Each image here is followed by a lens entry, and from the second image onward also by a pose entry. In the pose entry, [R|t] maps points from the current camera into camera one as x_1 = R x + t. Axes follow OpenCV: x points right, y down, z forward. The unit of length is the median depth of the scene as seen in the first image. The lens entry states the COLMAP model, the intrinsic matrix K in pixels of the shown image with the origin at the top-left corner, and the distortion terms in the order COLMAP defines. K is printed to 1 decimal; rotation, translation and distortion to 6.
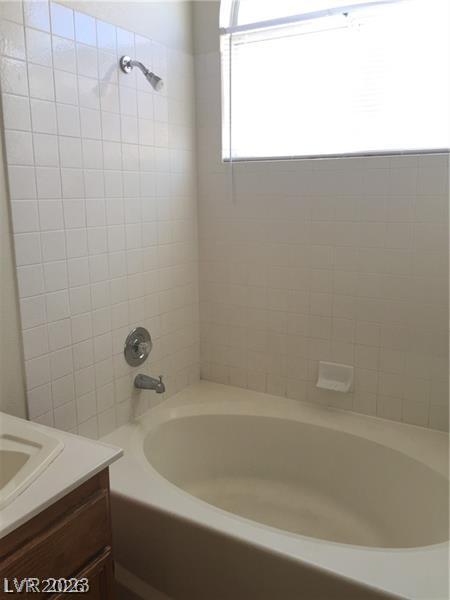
lens RADIAL K [[506.1, 0, 228.8], [0, 506.1, 298.7], [0, 0, 1]] dist [0.063737, -0.073645]
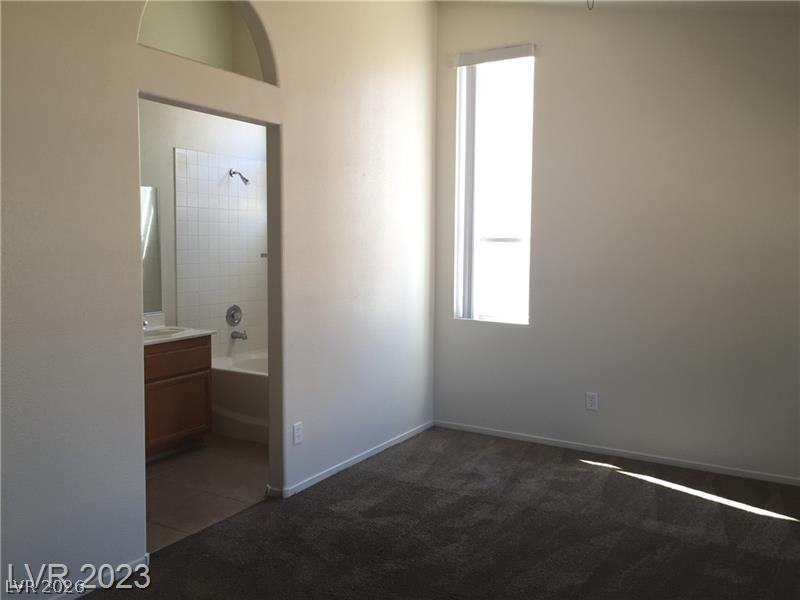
lens RADIAL K [[674.9, 0, 399.1], [0, 674.9, 293.2], [0, 0, 1]] dist [0.063737, -0.073645]
pose [[0.999813, 0.013601, -0.013759, 0.504567], [-0.015320, 0.990898, -0.133737, 0.370338], [0.011815, 0.133923, 0.990921, -1.606565]]
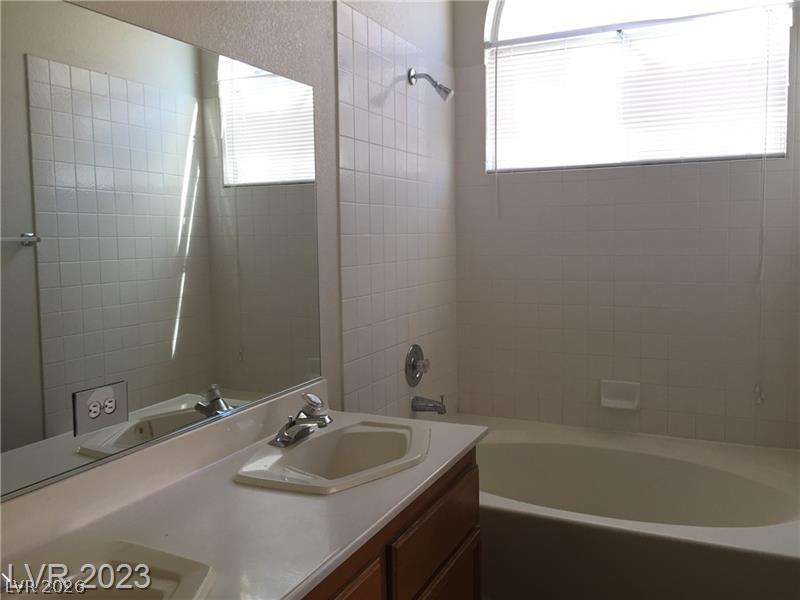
lens RADIAL K [[674.9, 0, 395.7], [0, 674.9, 294.5], [0, 0, 1]] dist [0.063737, -0.073645]
pose [[0.997065, -0.015312, 0.075017, -0.335783], [0.024368, 0.992312, -0.121339, 0.127178], [-0.072582, 0.122811, 0.989772, -0.262650]]
